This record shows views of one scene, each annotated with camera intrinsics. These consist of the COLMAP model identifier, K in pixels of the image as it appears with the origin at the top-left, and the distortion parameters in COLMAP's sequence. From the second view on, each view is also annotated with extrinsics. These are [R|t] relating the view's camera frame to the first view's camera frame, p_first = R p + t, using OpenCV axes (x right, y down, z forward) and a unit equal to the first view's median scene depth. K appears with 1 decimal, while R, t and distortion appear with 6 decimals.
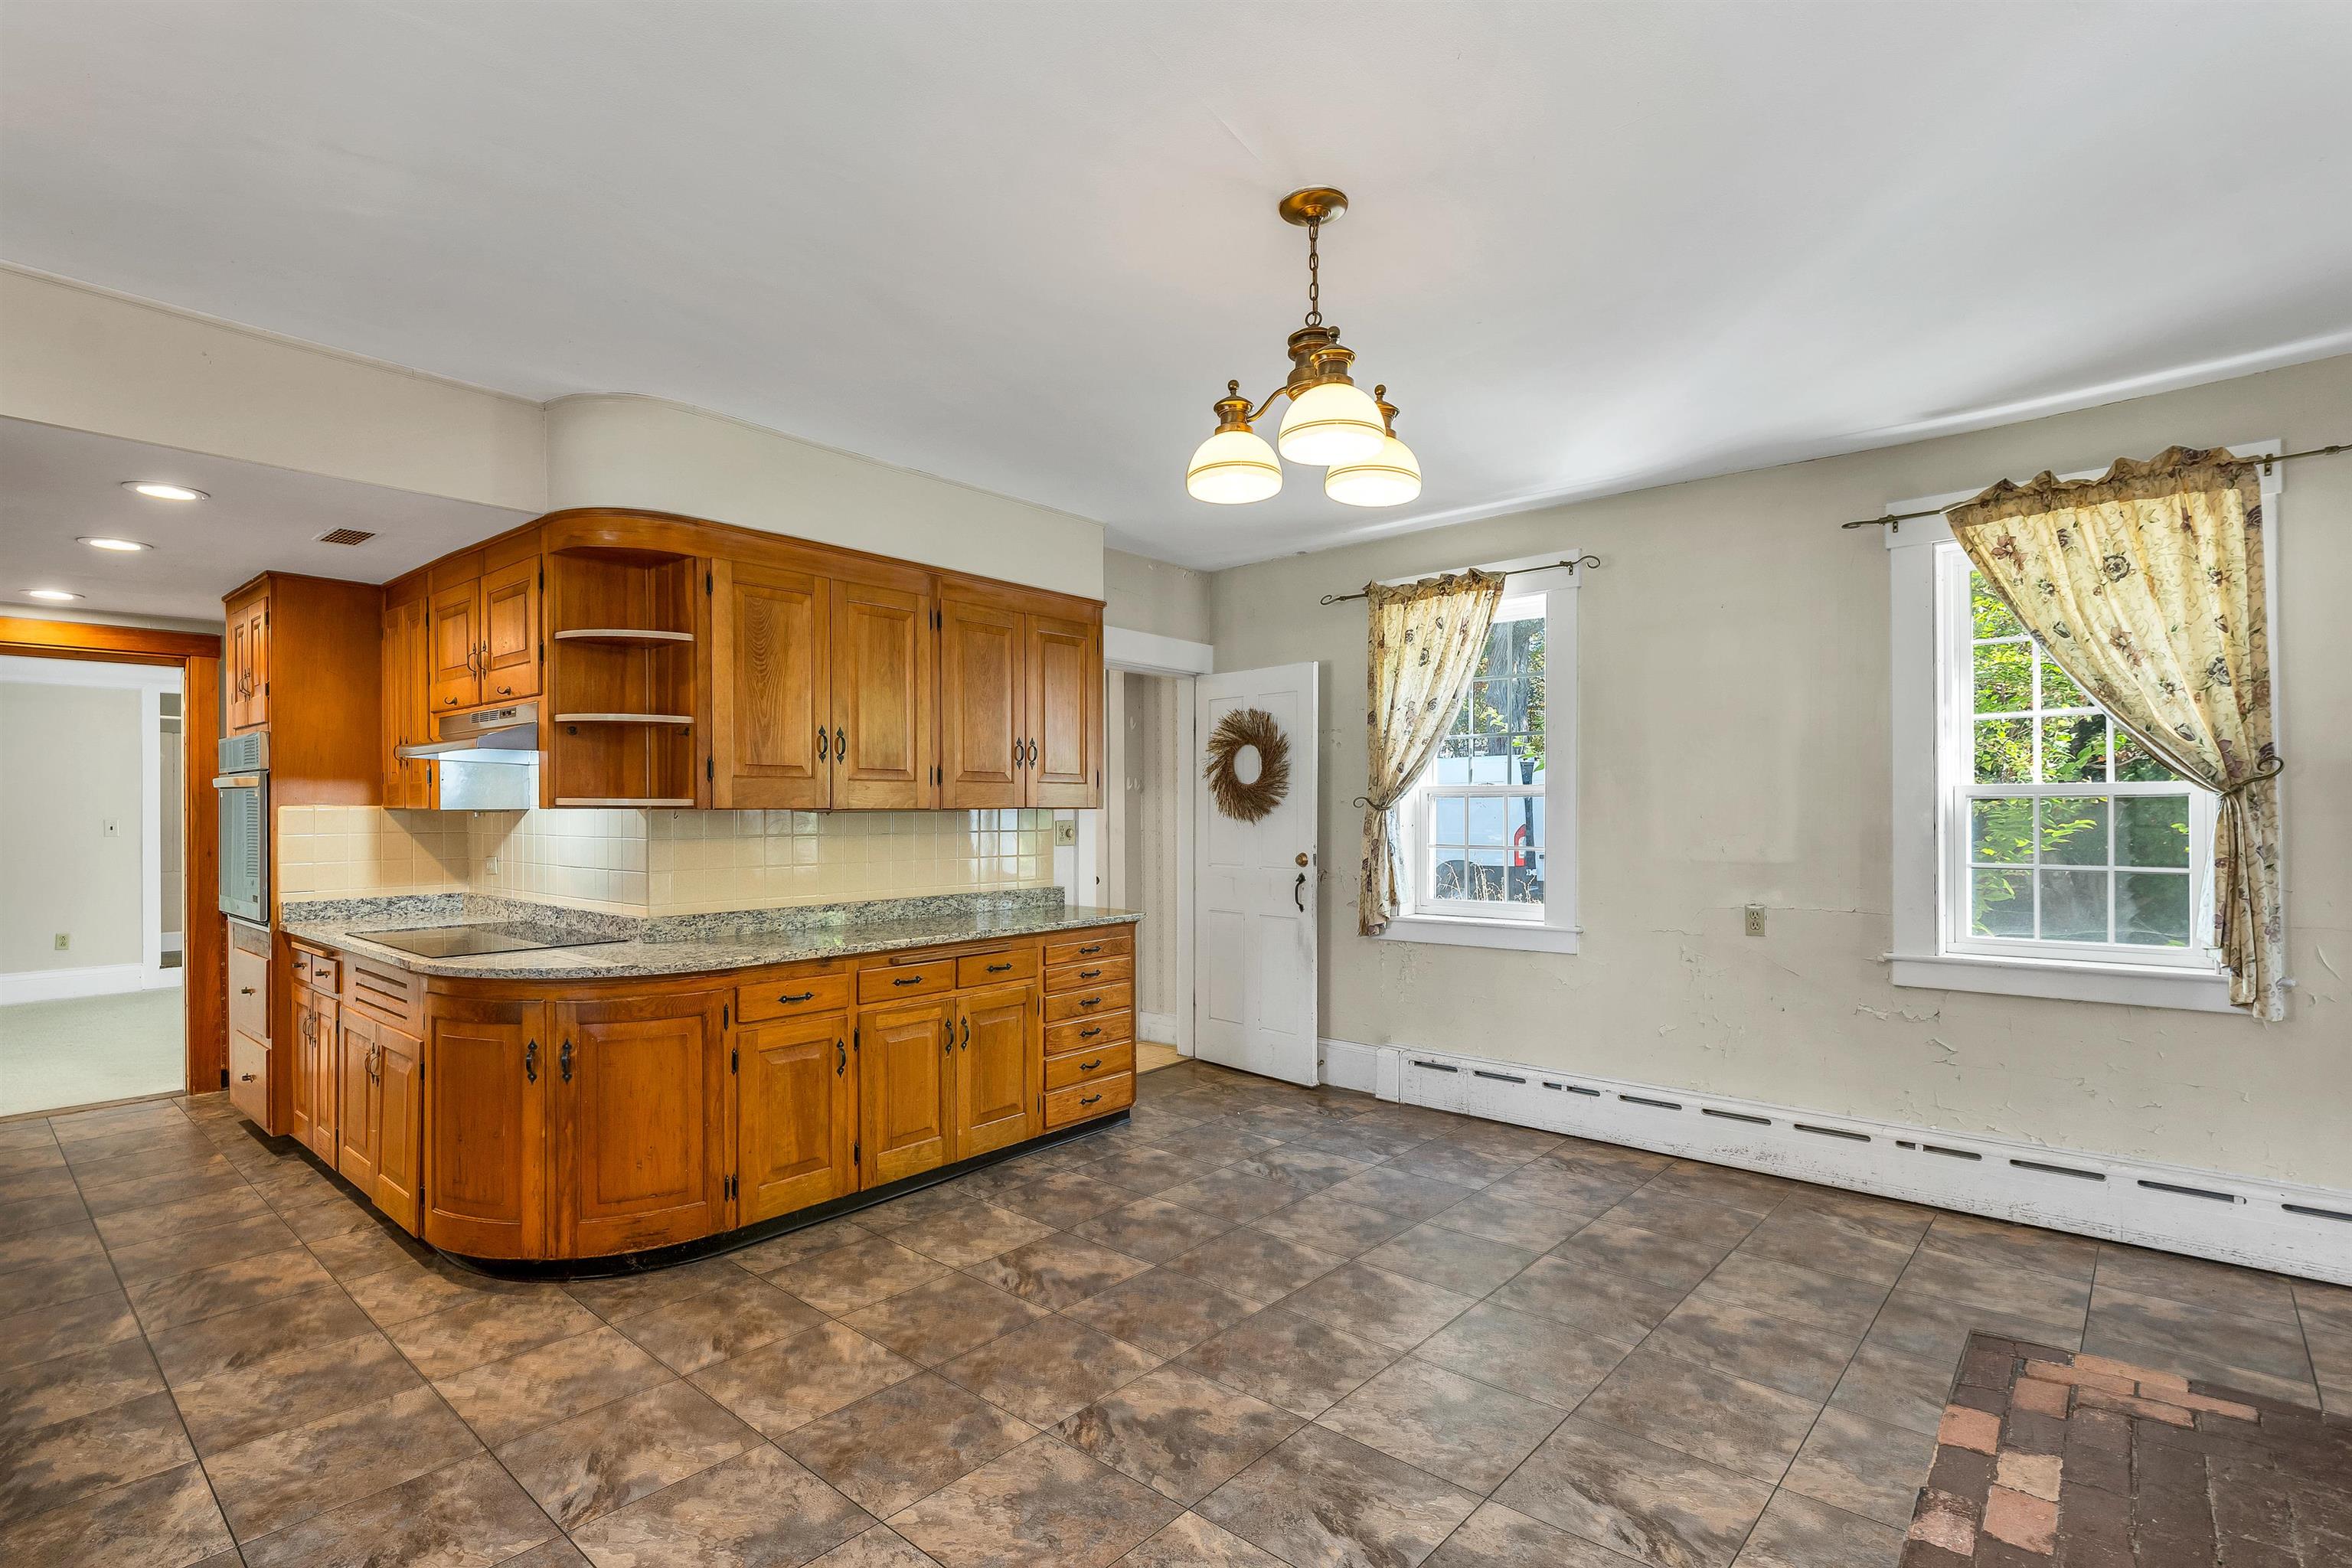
lens RADIAL K [[1122.9, 0, 1163.5], [0, 1122.9, 819.1], [0, 0, 1]] dist [0.001016, 0.000628]
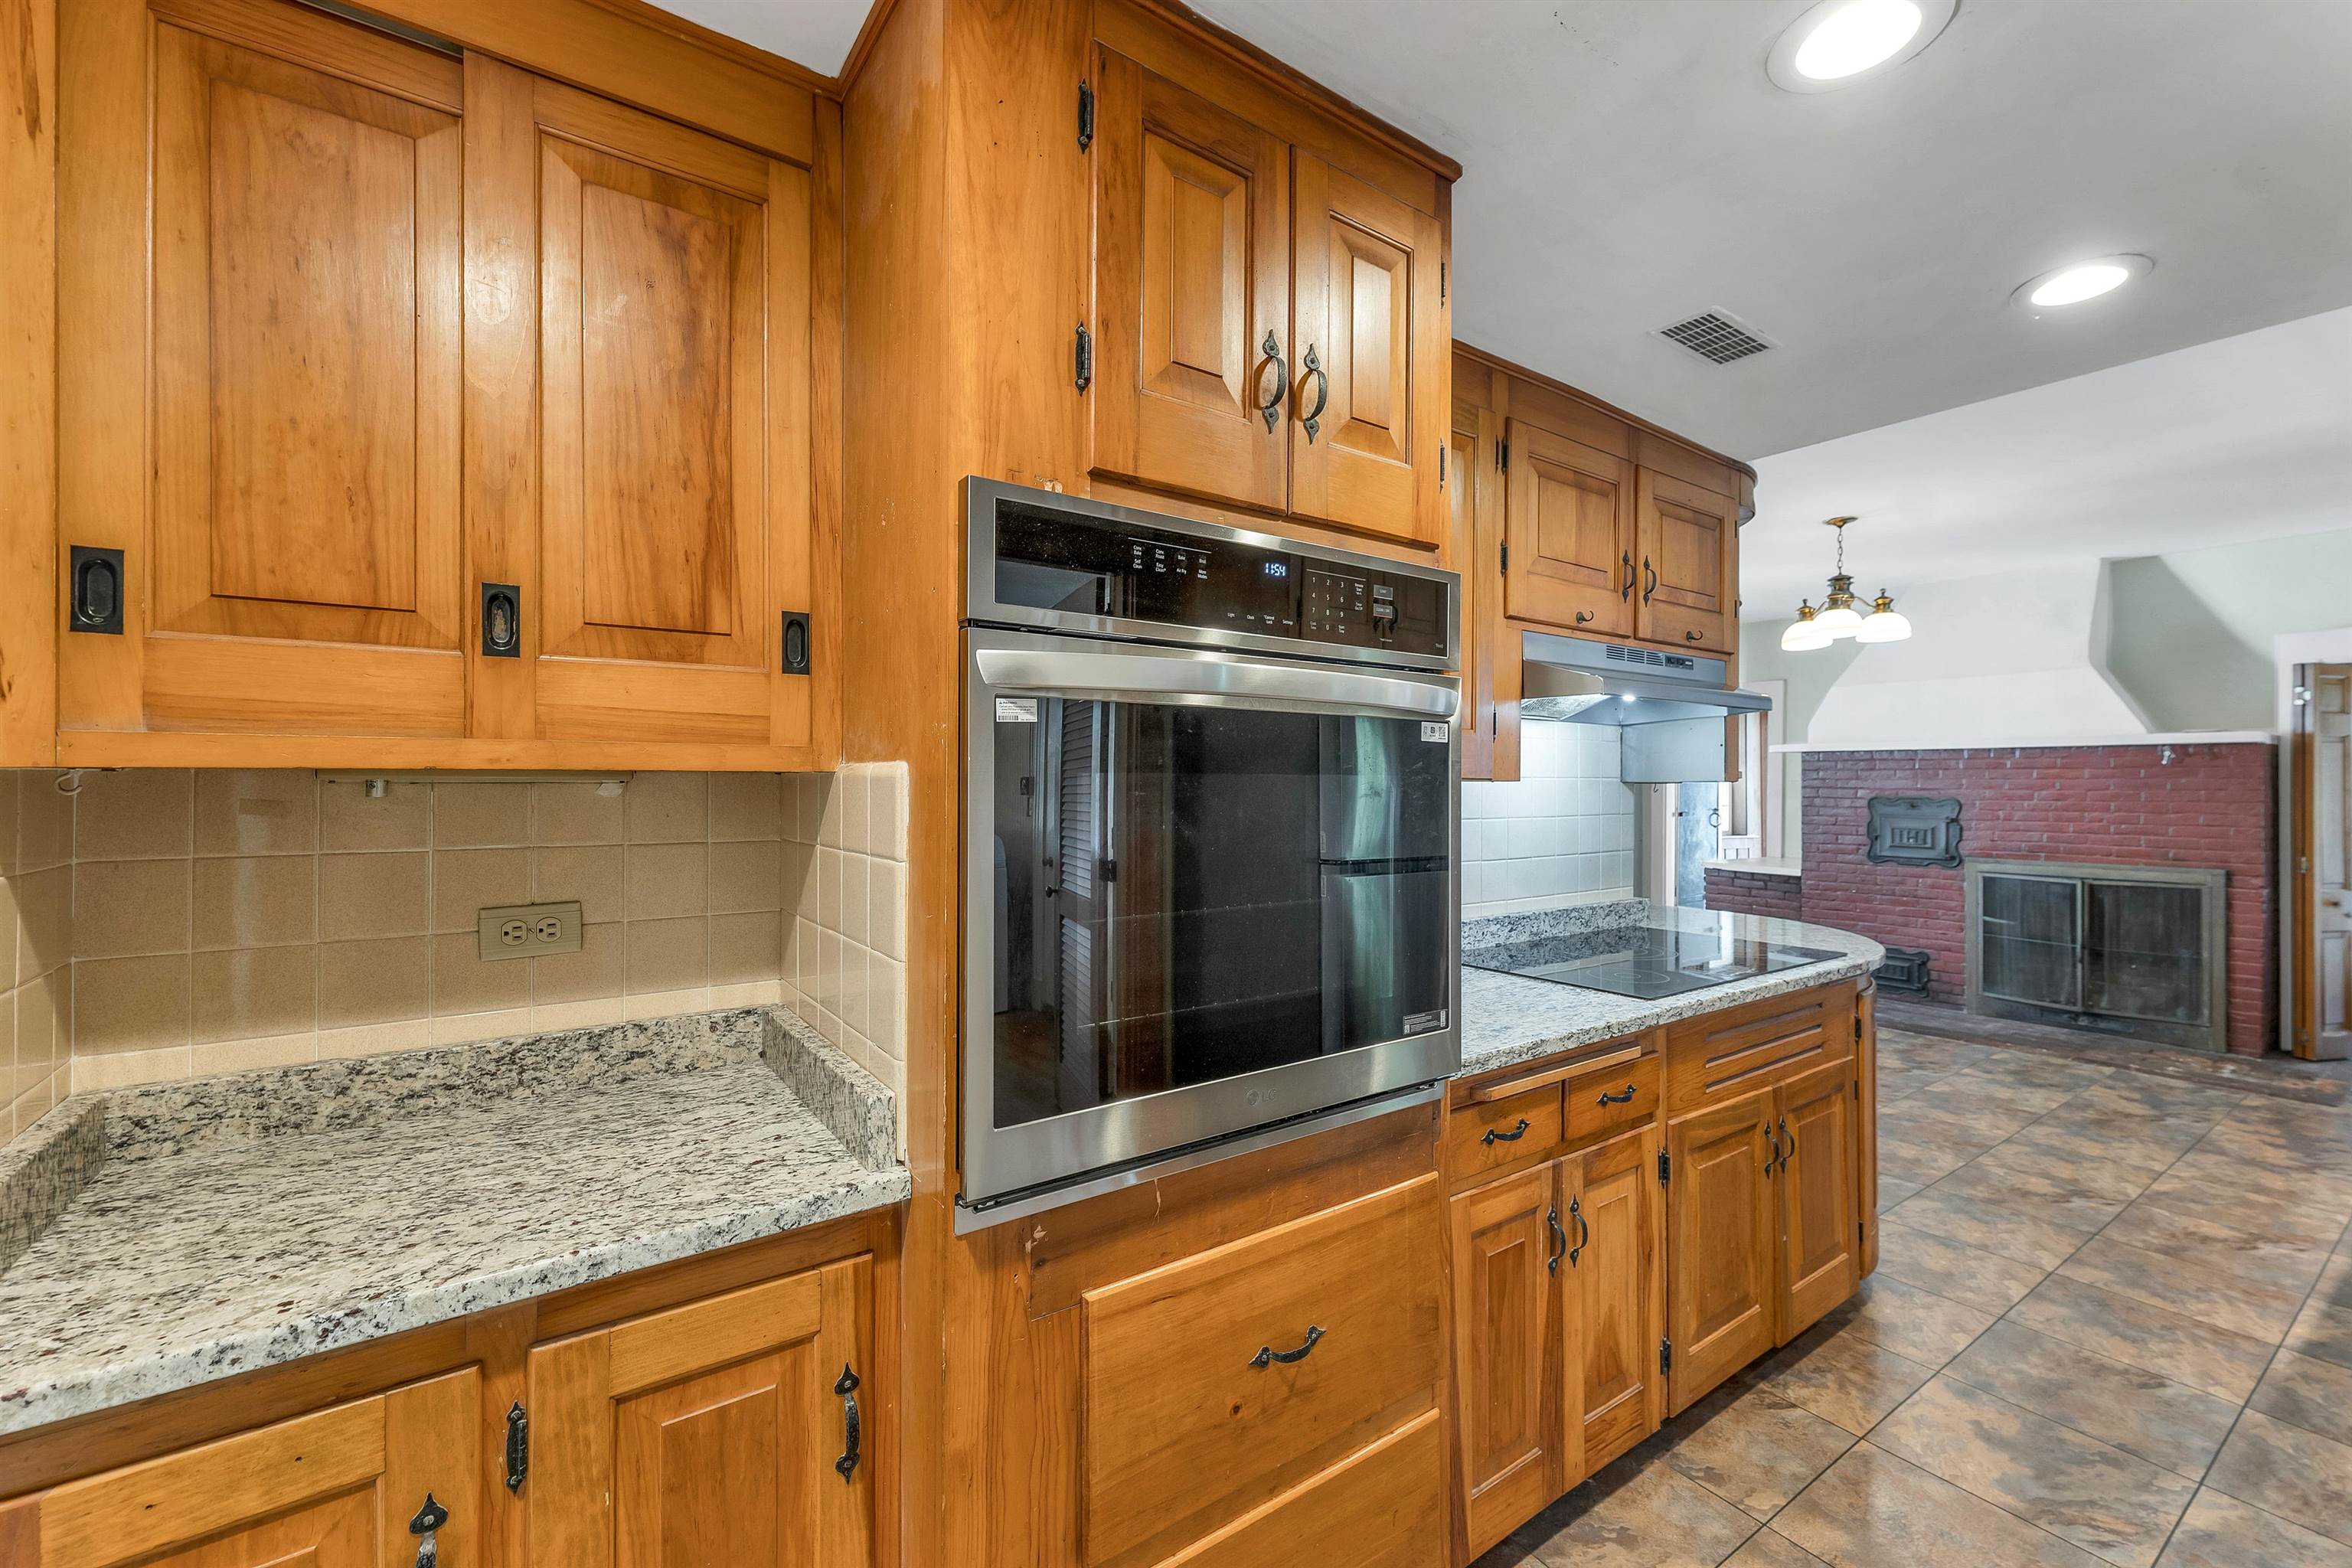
lens RADIAL K [[980.9, 0, 1130.1], [0, 980.9, 780.4], [0, 0, 1]] dist [0.000874, 0.000016]
pose [[0.246125, 0.004952, 0.969225, -1.635345], [0.002850, 0.999979, -0.005833, -0.008281], [-0.969234, 0.004198, 0.246106, 1.454058]]
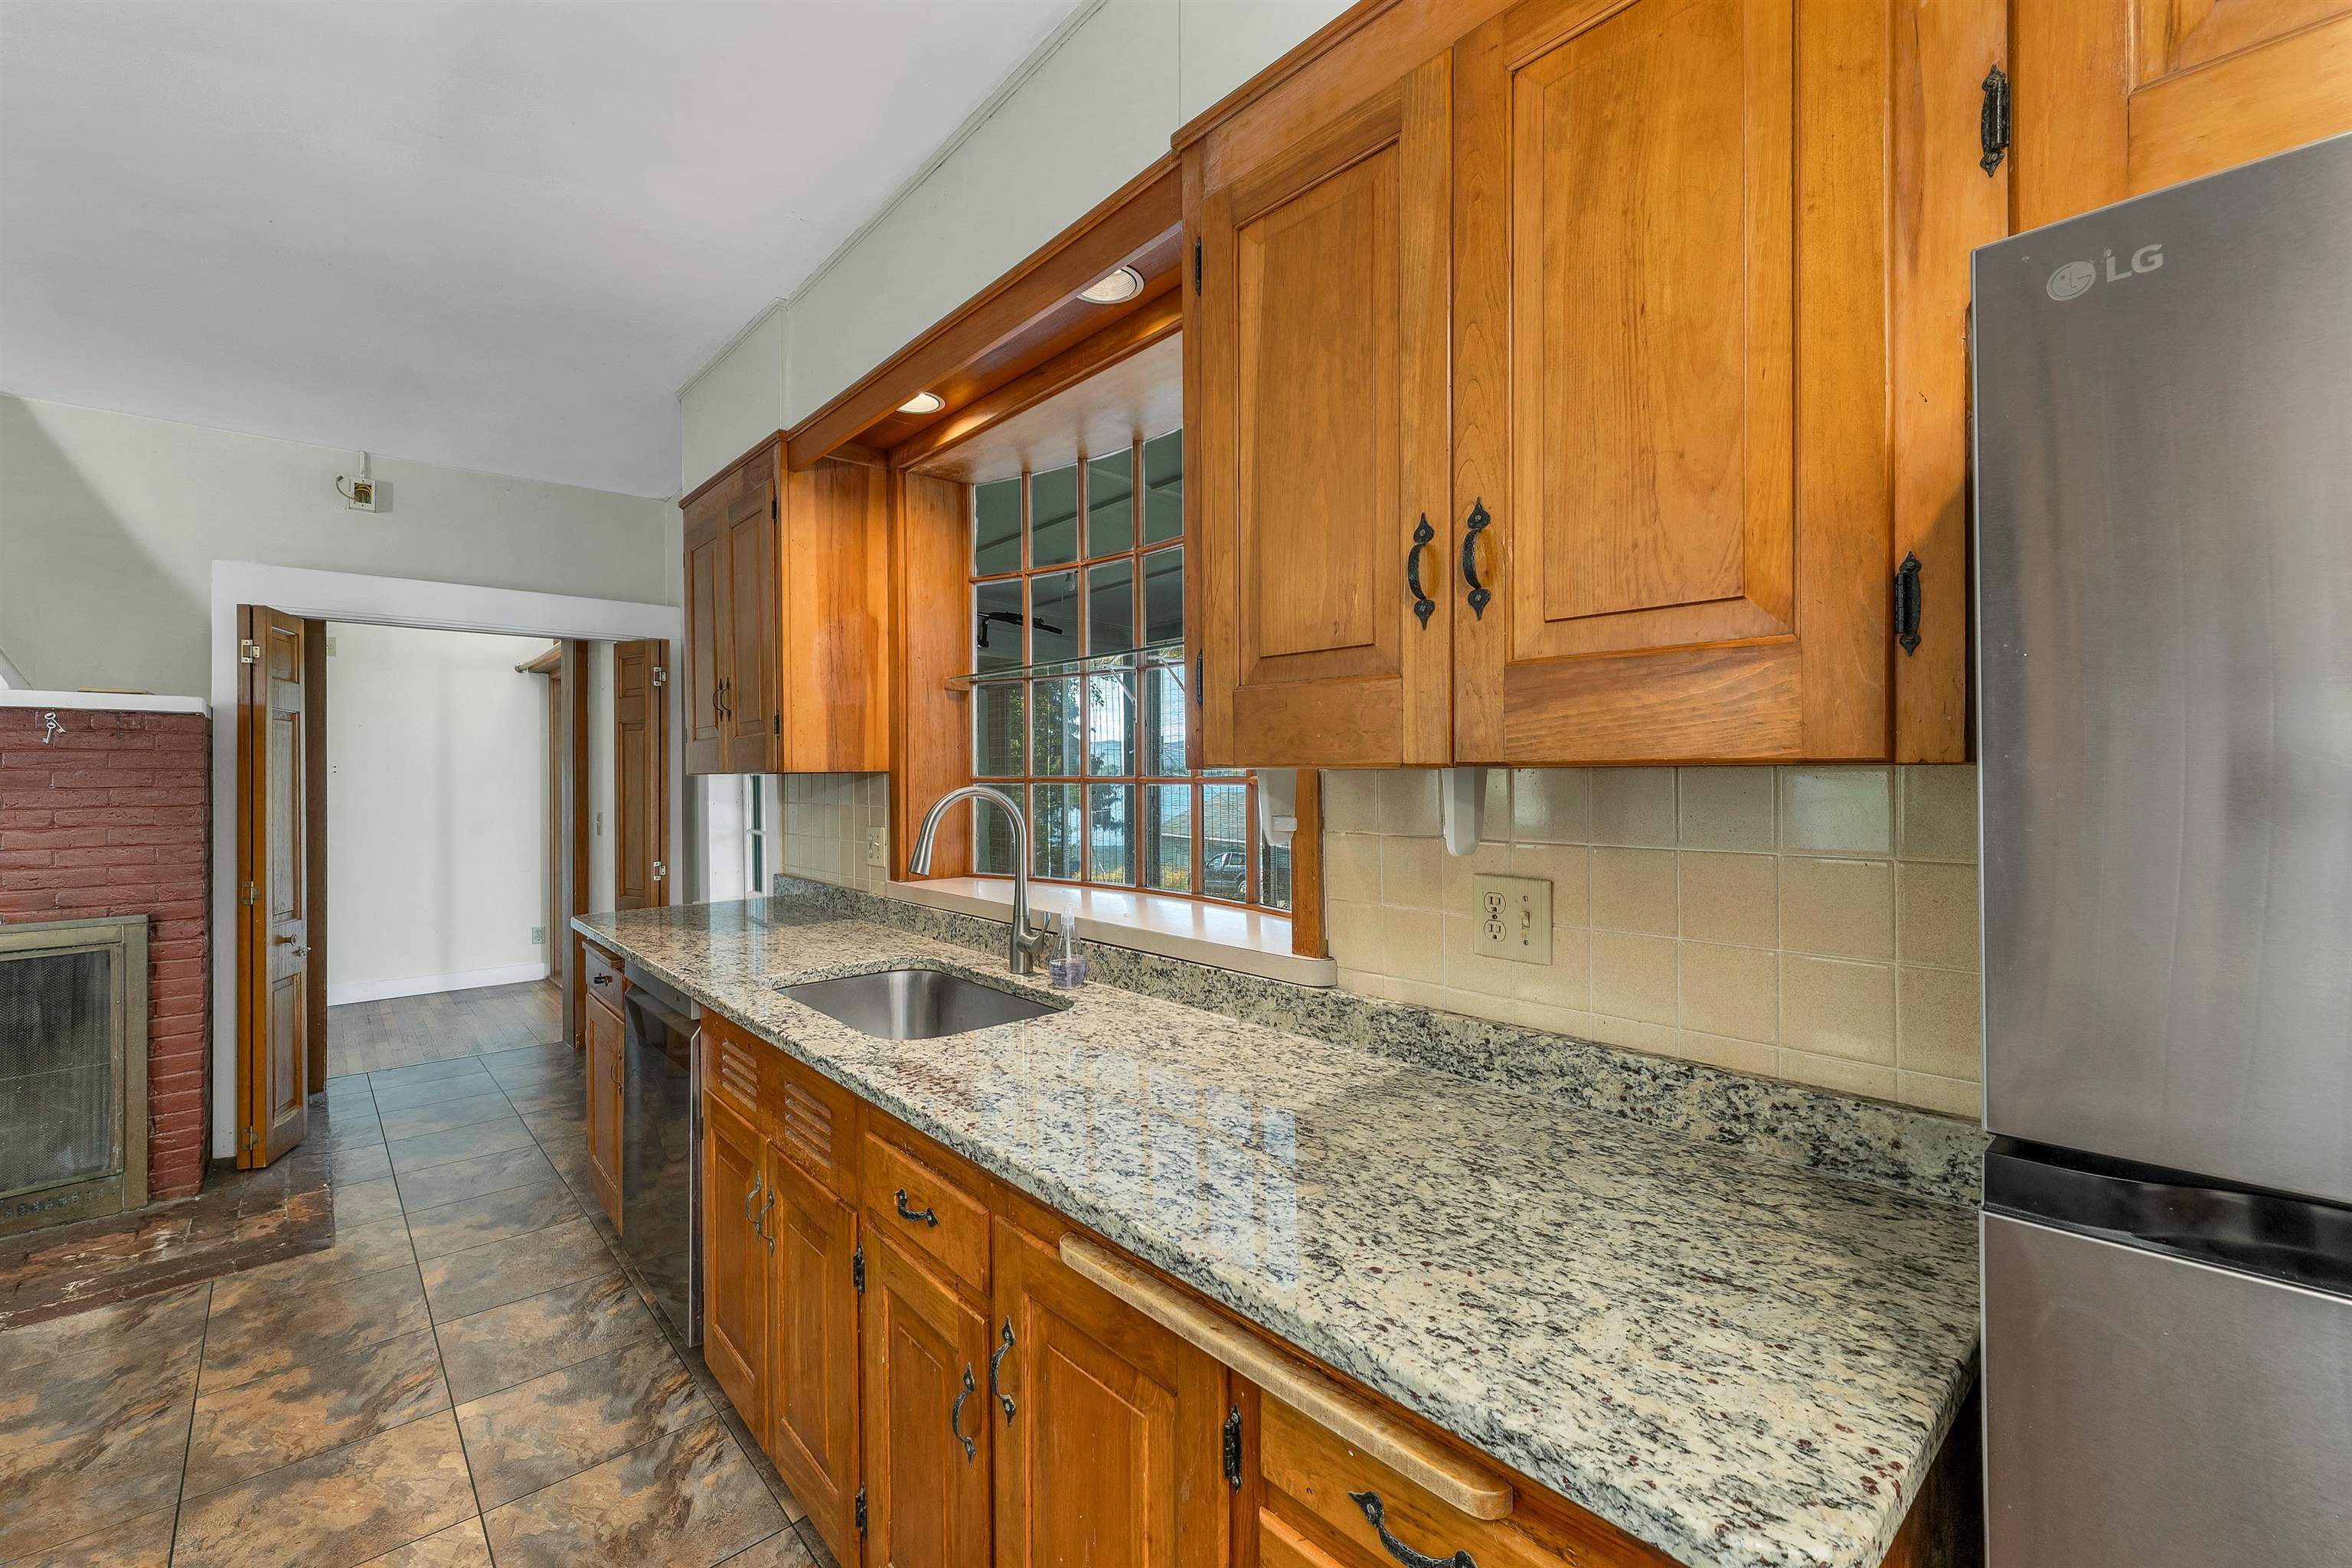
lens RADIAL K [[980.9, 0, 1213.8], [0, 980.9, 772.1], [0, 0, 1]] dist [0.000874, 0.000016]
pose [[-0.996126, 0.010048, 0.087363, -0.843928], [0.010100, 0.999949, 0.000155, -0.001636], [-0.087357, 0.001037, -0.996177, 1.037316]]
